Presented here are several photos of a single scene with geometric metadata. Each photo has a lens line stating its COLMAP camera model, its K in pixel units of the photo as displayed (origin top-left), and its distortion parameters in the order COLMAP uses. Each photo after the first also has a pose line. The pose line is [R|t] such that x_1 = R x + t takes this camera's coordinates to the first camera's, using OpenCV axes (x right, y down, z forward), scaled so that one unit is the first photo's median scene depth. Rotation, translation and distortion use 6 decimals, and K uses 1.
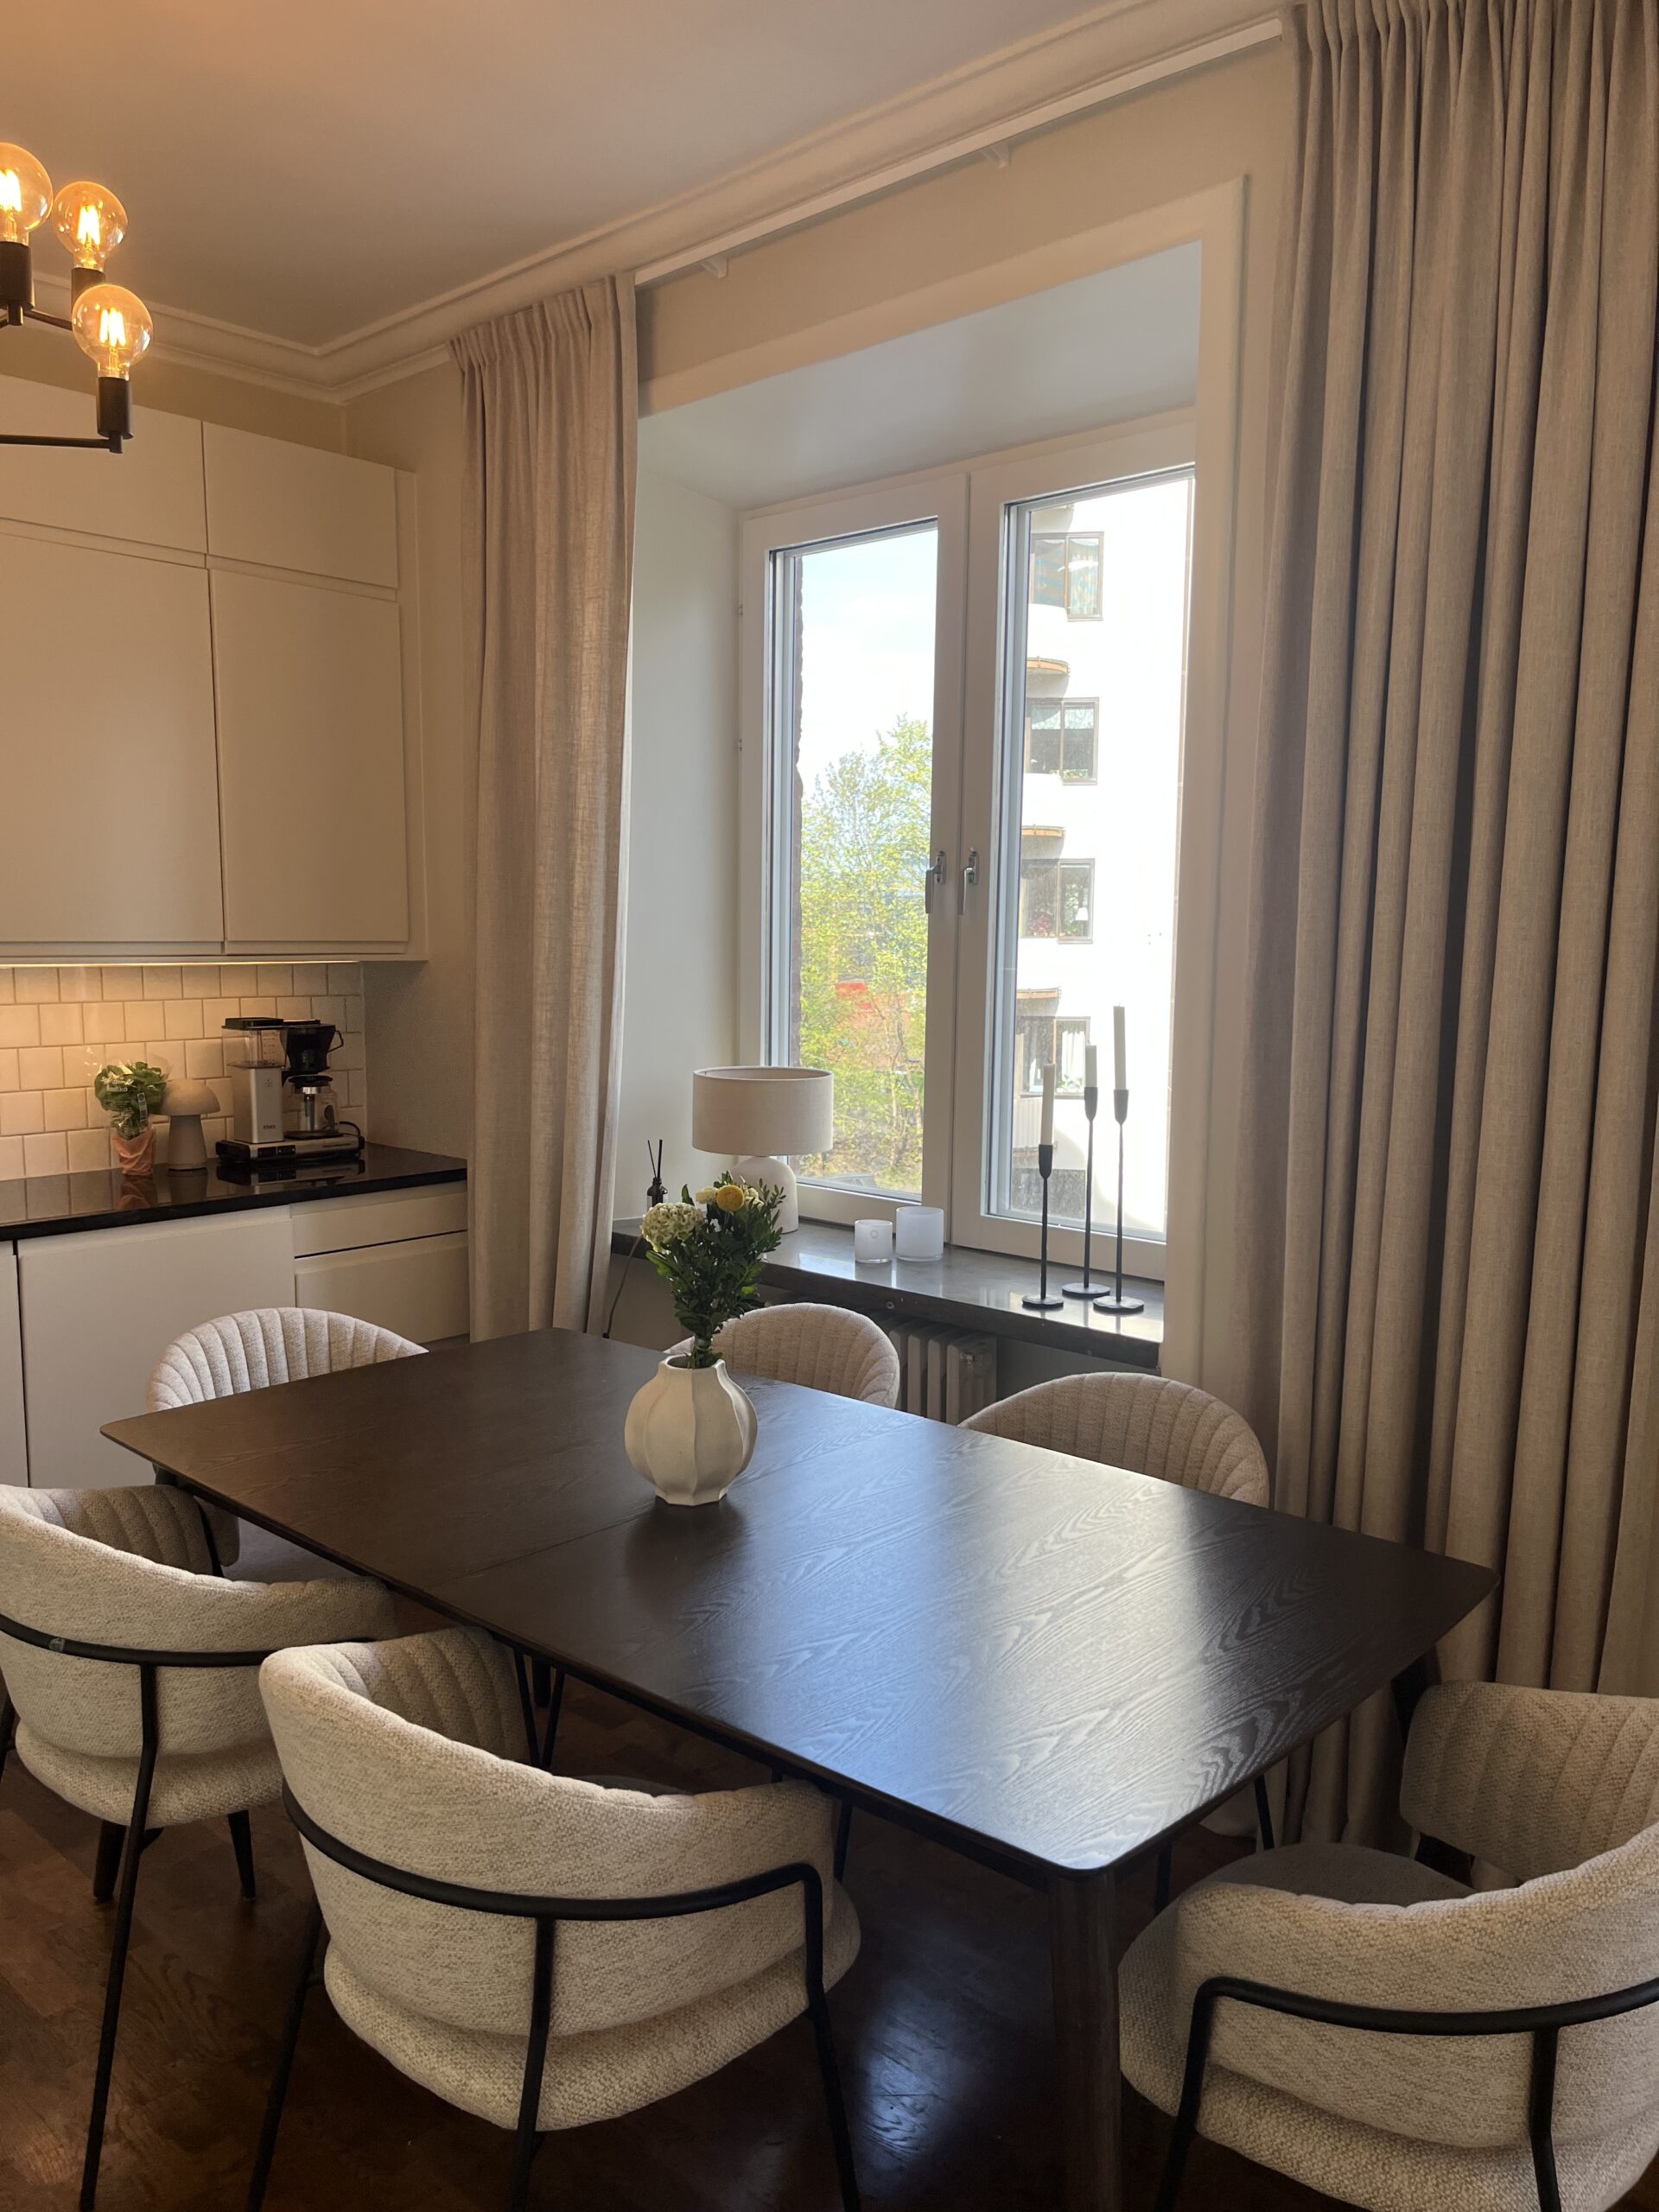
lens RADIAL K [[1678.3, 0, 830.3], [0, 1678.3, 1112.8], [0, 0, 1]] dist [0.010991, 0.000996]
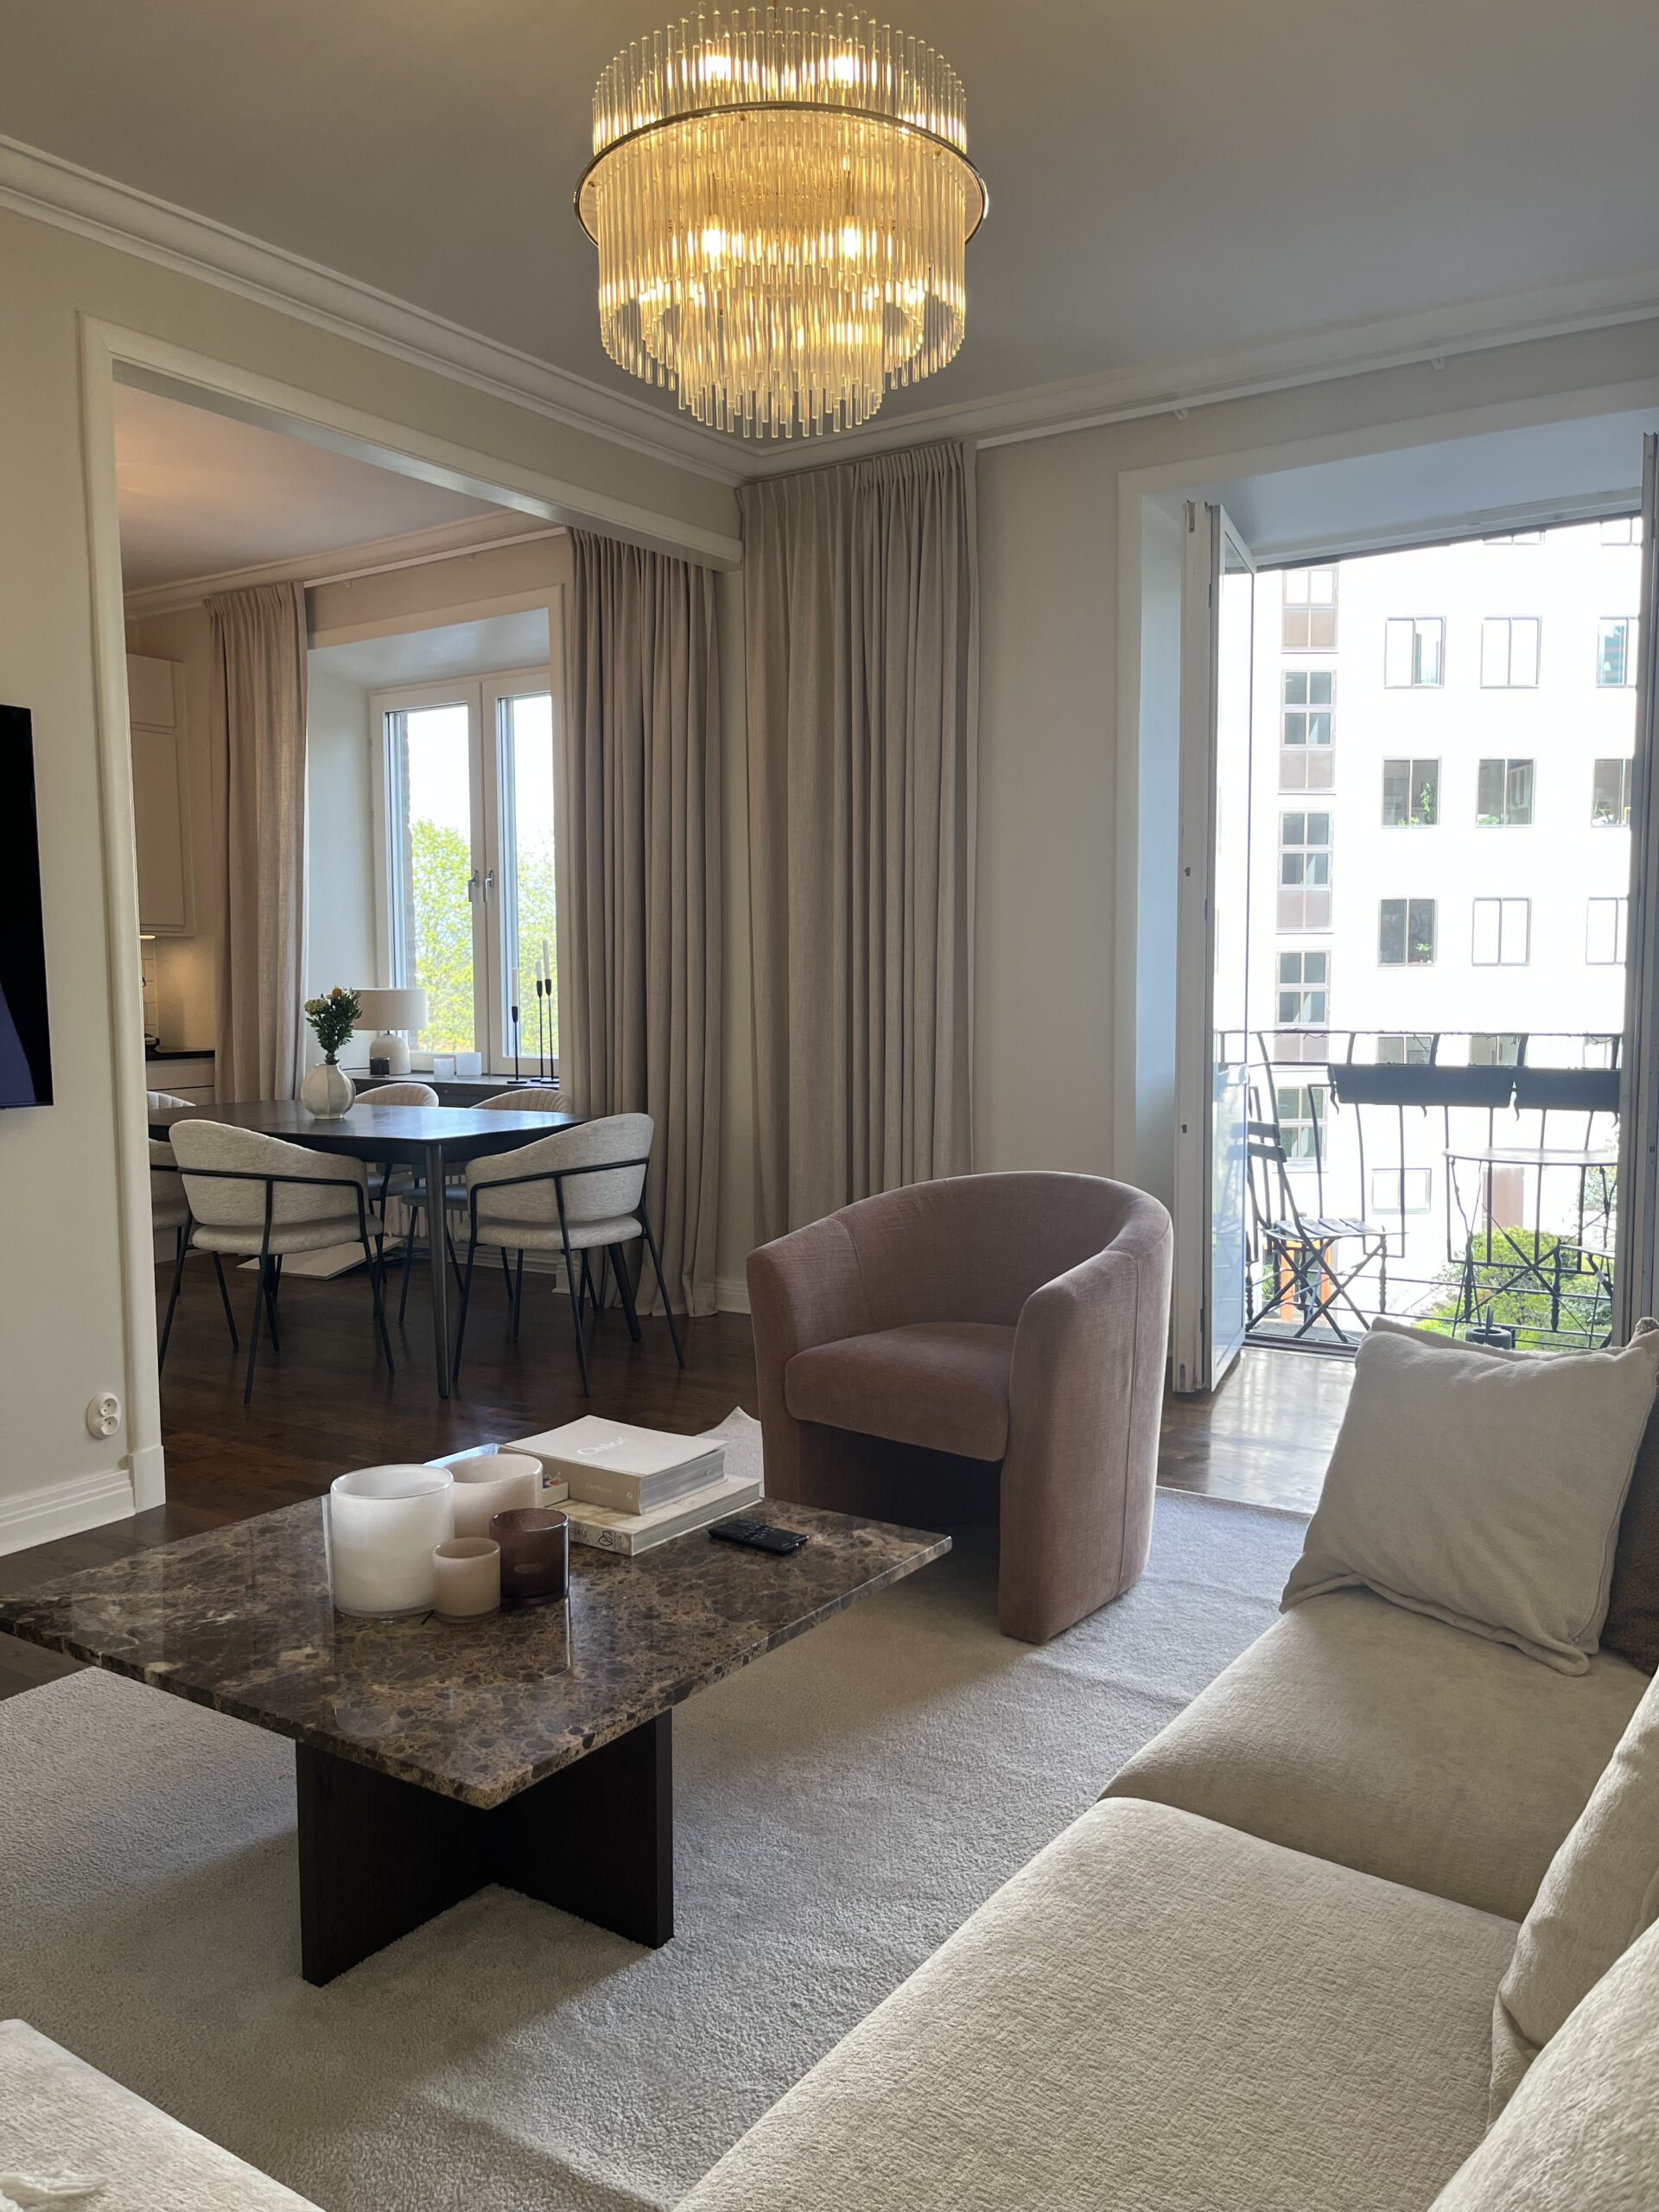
lens RADIAL K [[1678.3, 0, 828.9], [0, 1678.3, 1103.2], [0, 0, 1]] dist [0.010991, 0.000996]
pose [[0.988045, -0.027232, 0.151744, 0.170104], [0.032663, 0.998908, -0.033412, 0.194327], [-0.150668, 0.037969, 0.987855, -0.984563]]
